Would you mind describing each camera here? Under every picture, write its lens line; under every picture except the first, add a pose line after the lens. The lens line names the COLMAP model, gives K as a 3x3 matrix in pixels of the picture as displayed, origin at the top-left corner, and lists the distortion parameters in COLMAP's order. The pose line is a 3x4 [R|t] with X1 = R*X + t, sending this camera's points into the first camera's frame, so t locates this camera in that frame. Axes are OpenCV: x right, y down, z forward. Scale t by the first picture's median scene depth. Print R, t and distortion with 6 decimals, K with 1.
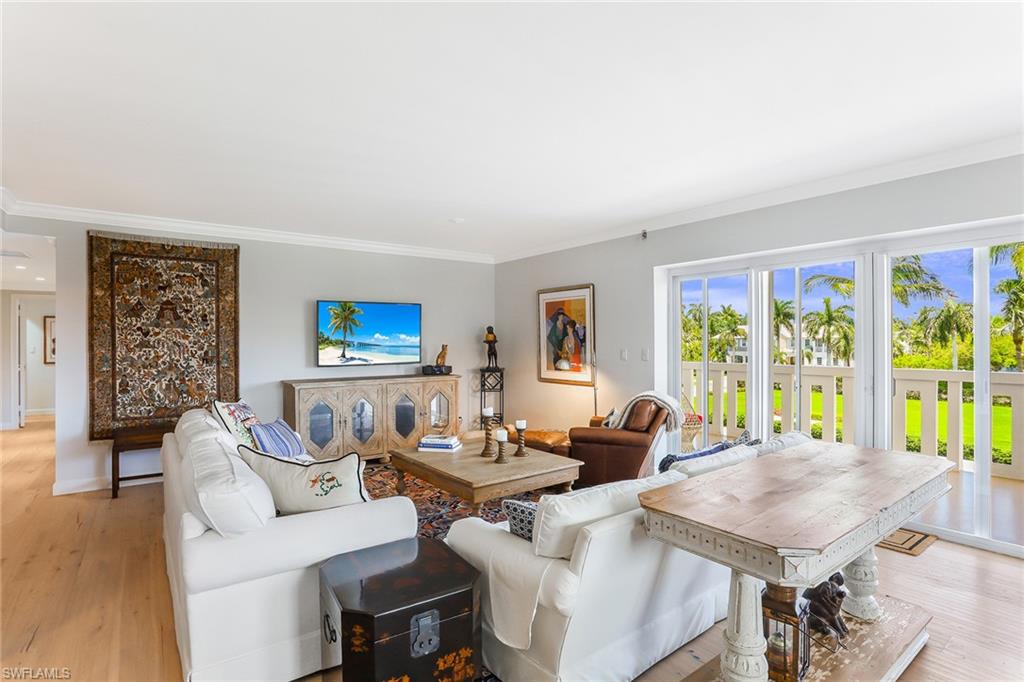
lens RADIAL K [[498.8, 0, 507.7], [0, 498.8, 345.2], [0, 0, 1]] dist [-0.059884, 0.020953]
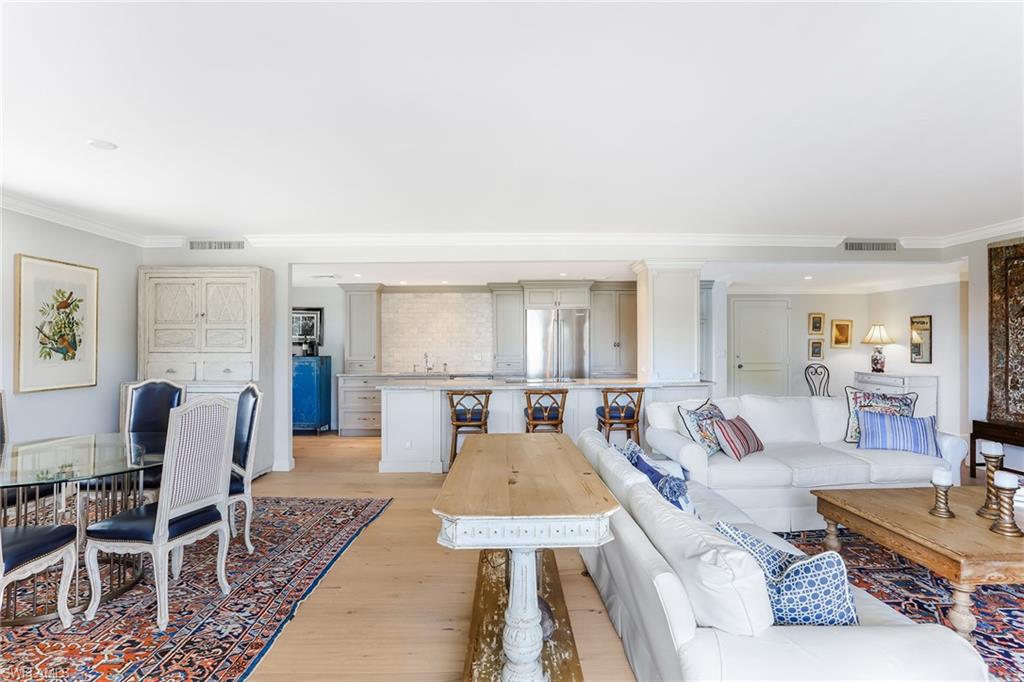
lens RADIAL K [[498.8, 0, 517.5], [0, 498.8, 343.4], [0, 0, 1]] dist [-0.059884, 0.020953]
pose [[-0.564394, -0.000186, -0.825506, 0.552175], [0.000554, 1.000000, -0.000604, -0.001265], [0.825506, -0.000798, -0.564393, 0.562340]]
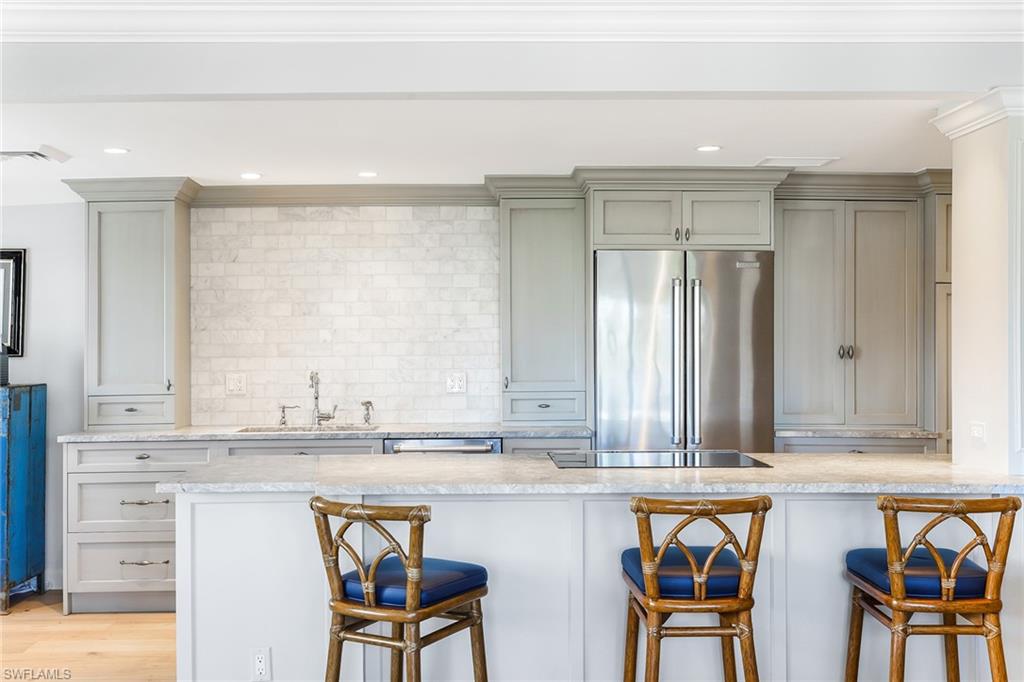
lens RADIAL K [[1143.4, 0, 512.8], [0, 1143.4, 310.8], [0, 0, 1]] dist [0.017315, 0.000000]
pose [[-0.570203, -0.018928, -0.821286, 0.383790], [0.003181, 0.999676, -0.025247, -0.008185], [0.821498, -0.017008, -0.569958, 0.390428]]
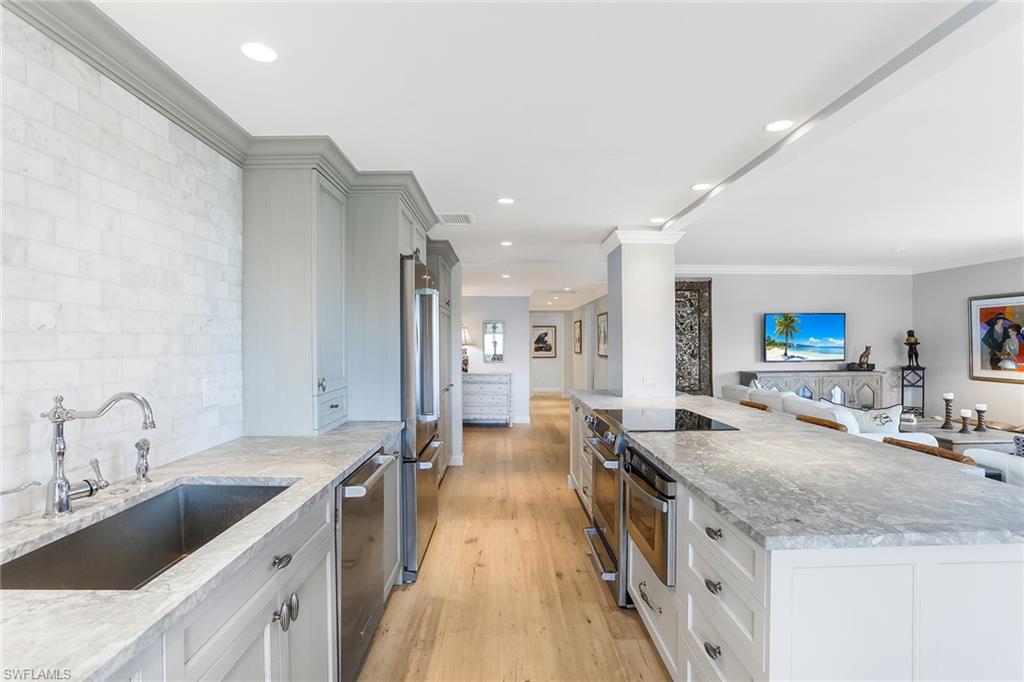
lens RADIAL K [[488.5, 0, 513.0], [0, 488.5, 343.6], [0, 0, 1]] dist [-0.042086, 0.011195]
pose [[0.812372, 0.000533, -0.583140, -0.166158], [-0.003520, 0.999986, -0.003989, 0.000524], [0.583129, 0.005293, 0.812362, -0.493577]]
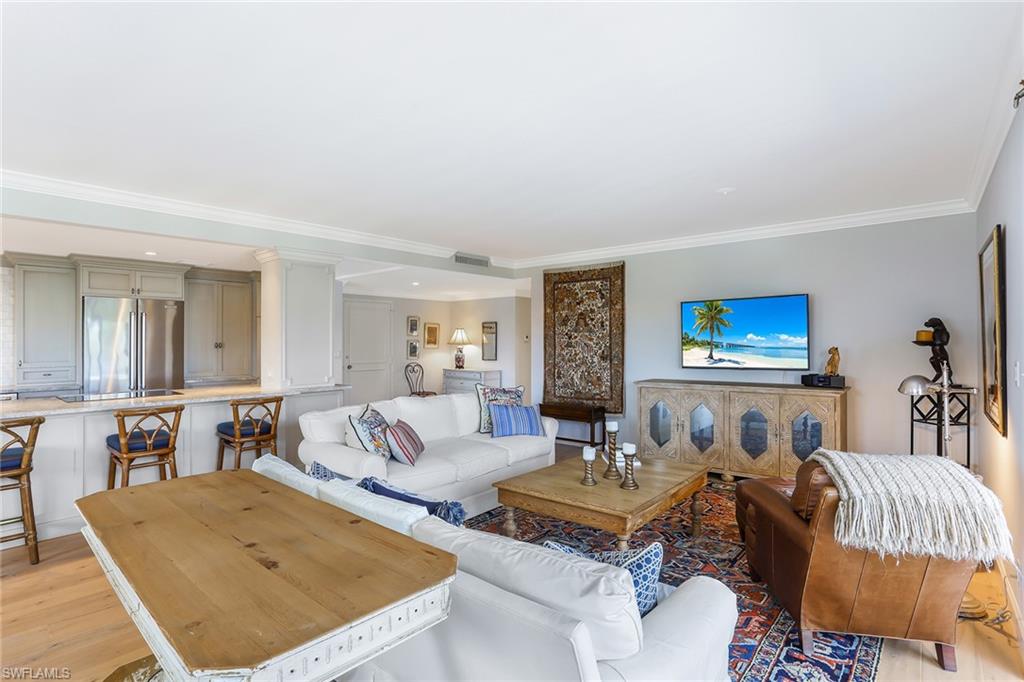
lens RADIAL K [[498.8, 0, 508.8], [0, 498.8, 340.5], [0, 0, 1]] dist [-0.059884, 0.020953]
pose [[0.214645, -0.003632, -0.976685, 0.513863], [-0.002734, 0.999987, -0.004319, -0.006514], [0.976688, 0.003597, 0.214632, 0.430895]]
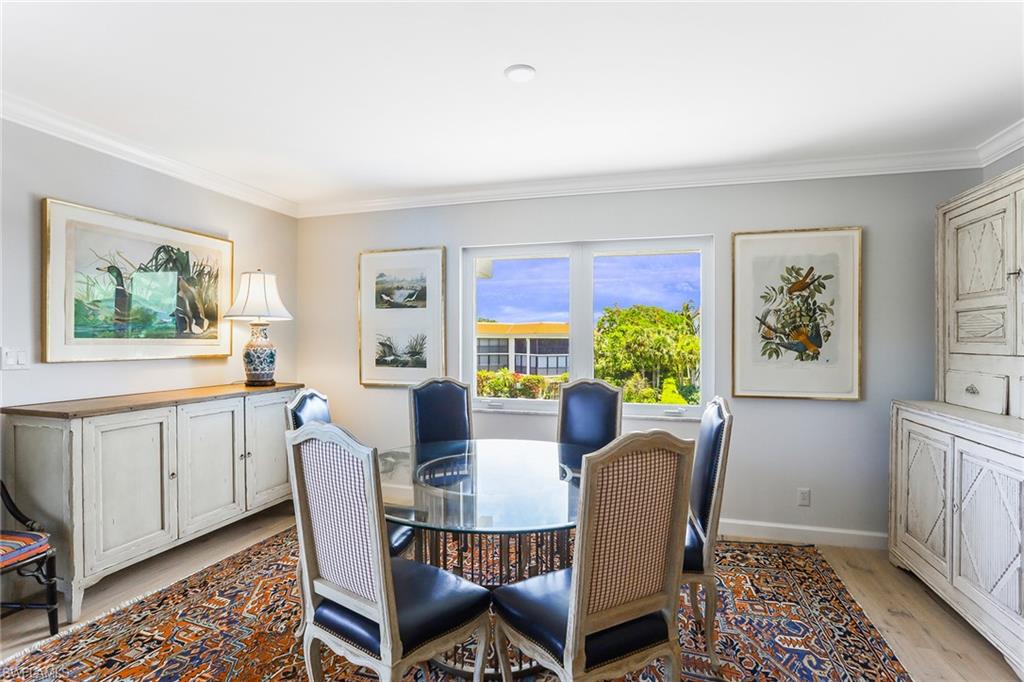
lens RADIAL K [[498.8, 0, 517.5], [0, 498.8, 338.1], [0, 0, 1]] dist [-0.059884, 0.020953]
pose [[-0.609179, 0.007239, 0.793000, 0.088543], [0.002577, 0.999971, -0.007148, 0.001533], [-0.793029, -0.002310, -0.609180, 0.170096]]
